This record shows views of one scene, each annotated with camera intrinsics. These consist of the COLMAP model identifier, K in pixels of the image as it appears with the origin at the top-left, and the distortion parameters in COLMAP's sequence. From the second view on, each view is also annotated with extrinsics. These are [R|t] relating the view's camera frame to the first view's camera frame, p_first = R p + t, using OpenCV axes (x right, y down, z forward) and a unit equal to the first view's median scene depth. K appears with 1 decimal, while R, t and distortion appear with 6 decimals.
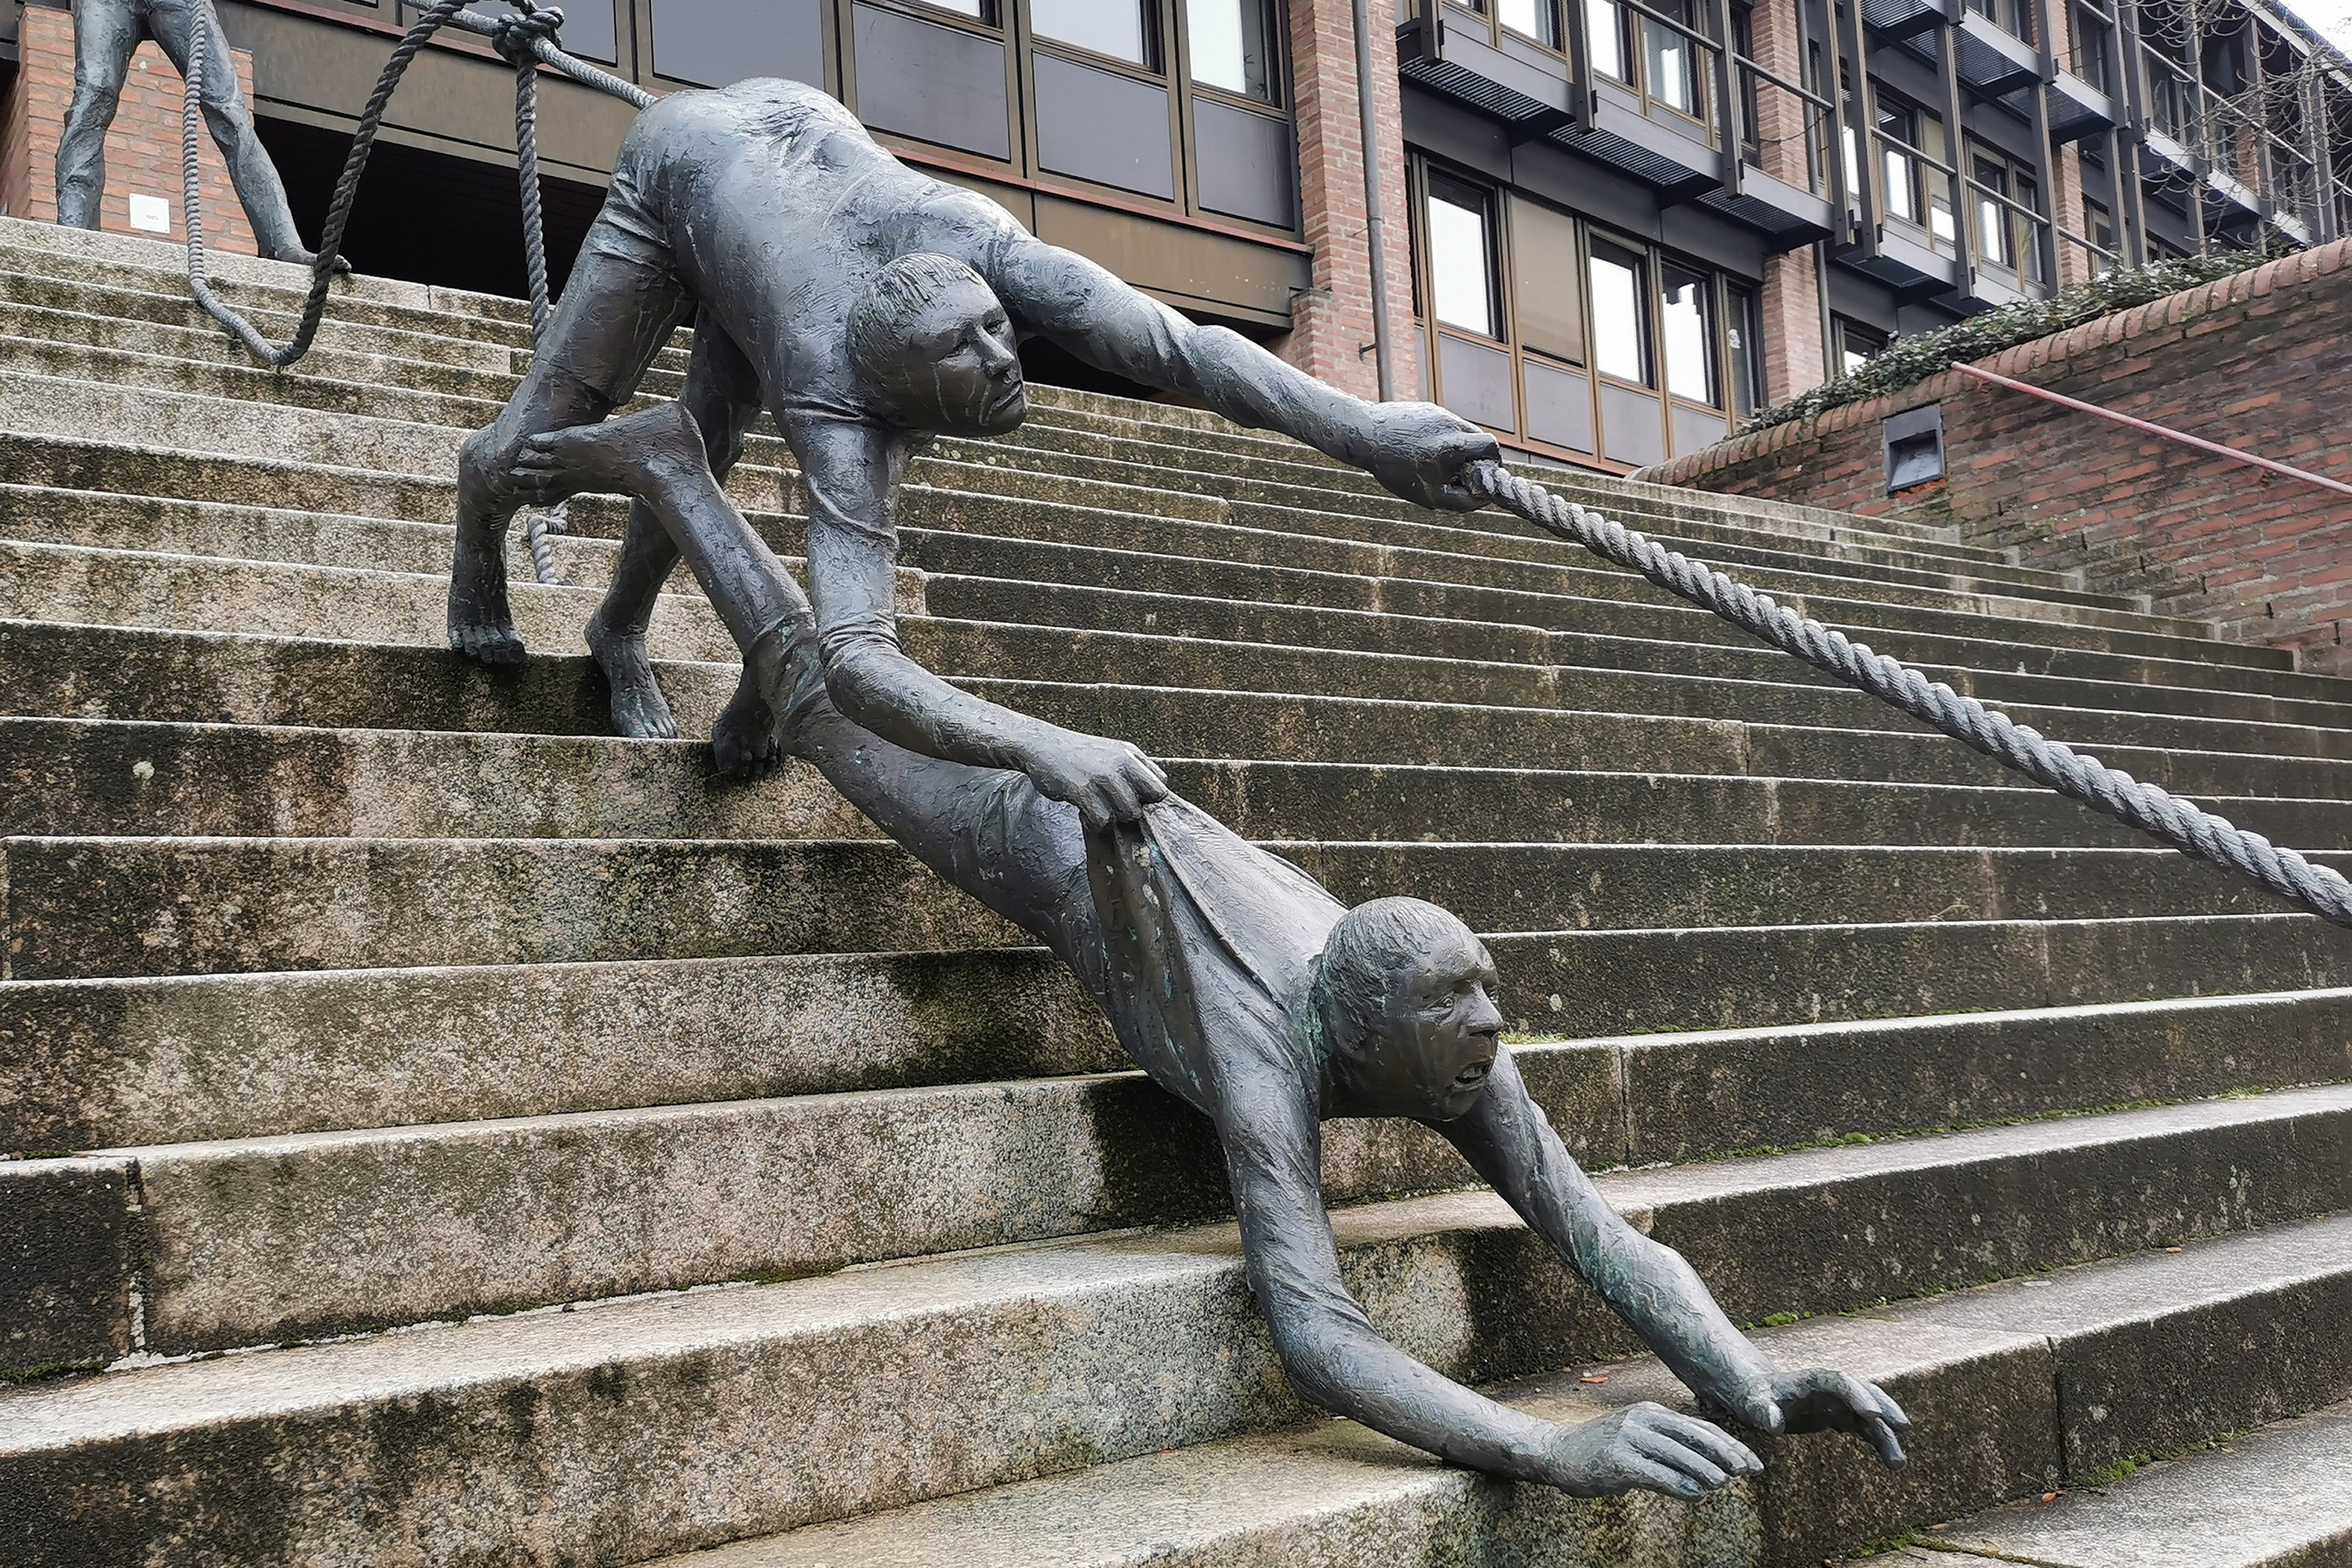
lens RADIAL K [[2160.6, 0, 1176.0], [0, 2160.6, 784.0], [0, 0, 1]] dist [0.008518, -0.011260]
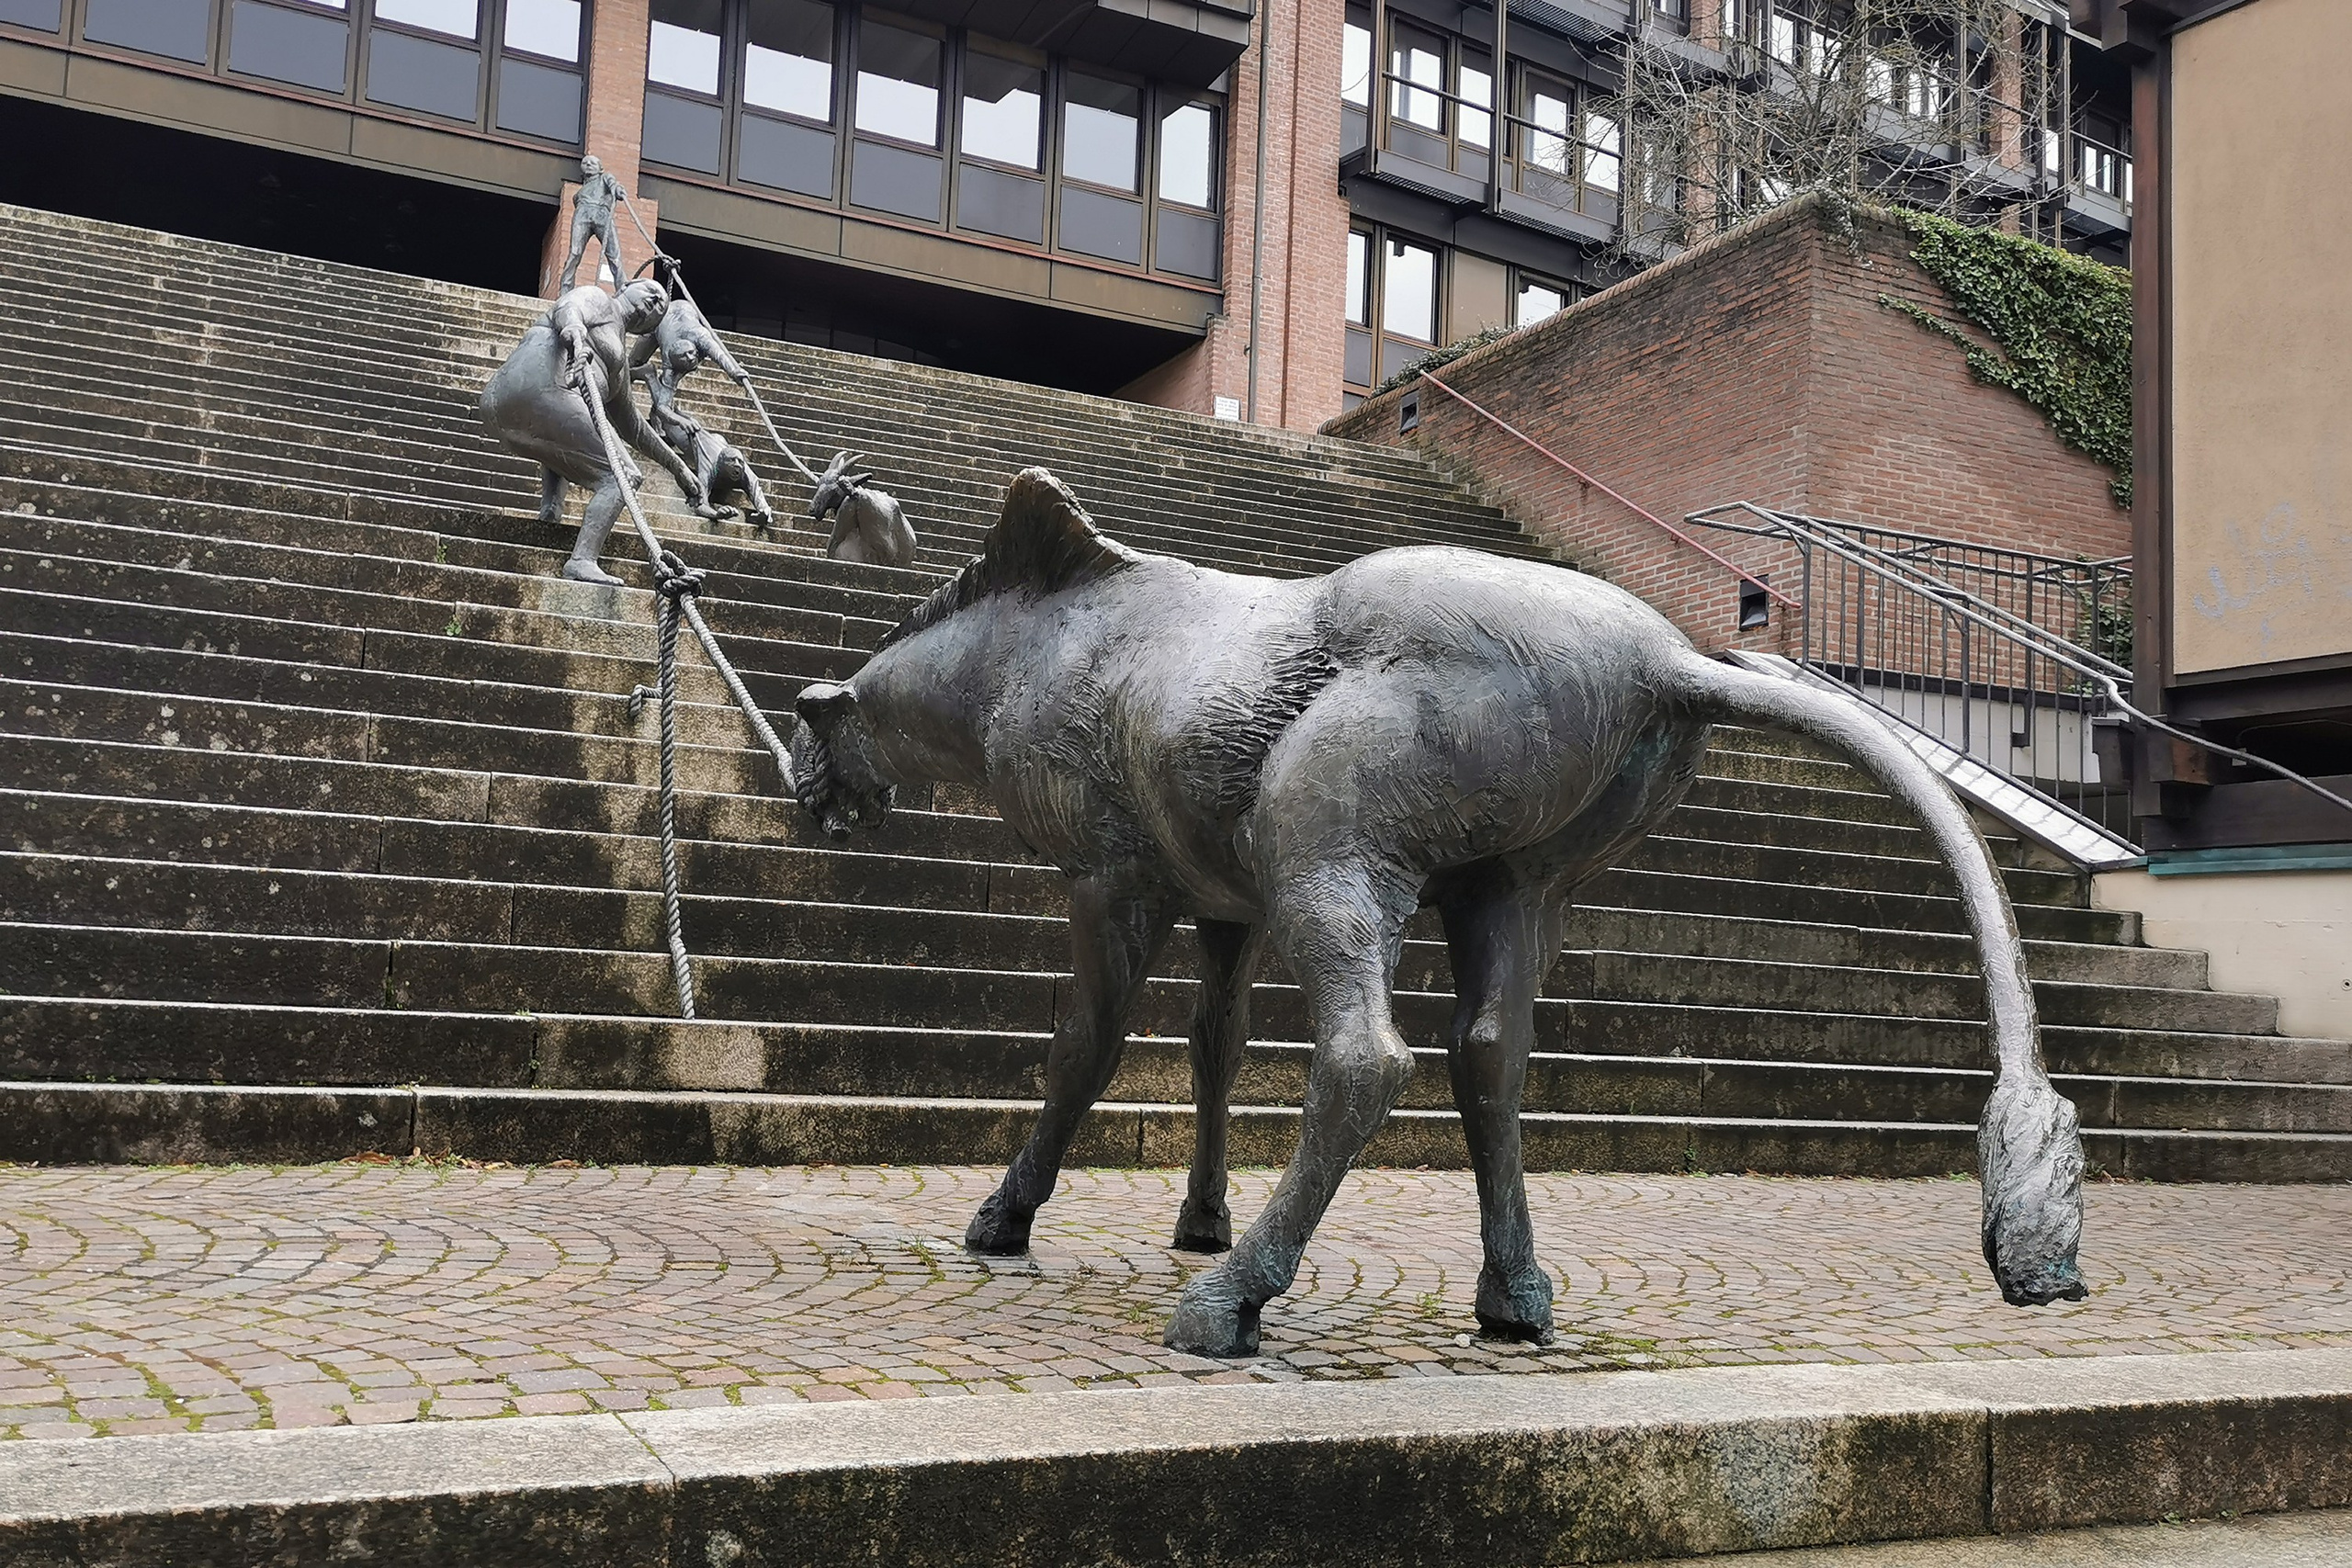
lens RADIAL K [[2160.6, 0, 1176.0], [0, 2160.6, 784.0], [0, 0, 1]] dist [0.008518, -0.011260]
pose [[0.974079, 0.081387, -0.211058, 0.616967], [-0.078748, 0.996676, 0.020894, 0.175953], [0.212057, -0.003732, 0.977250, -1.080125]]
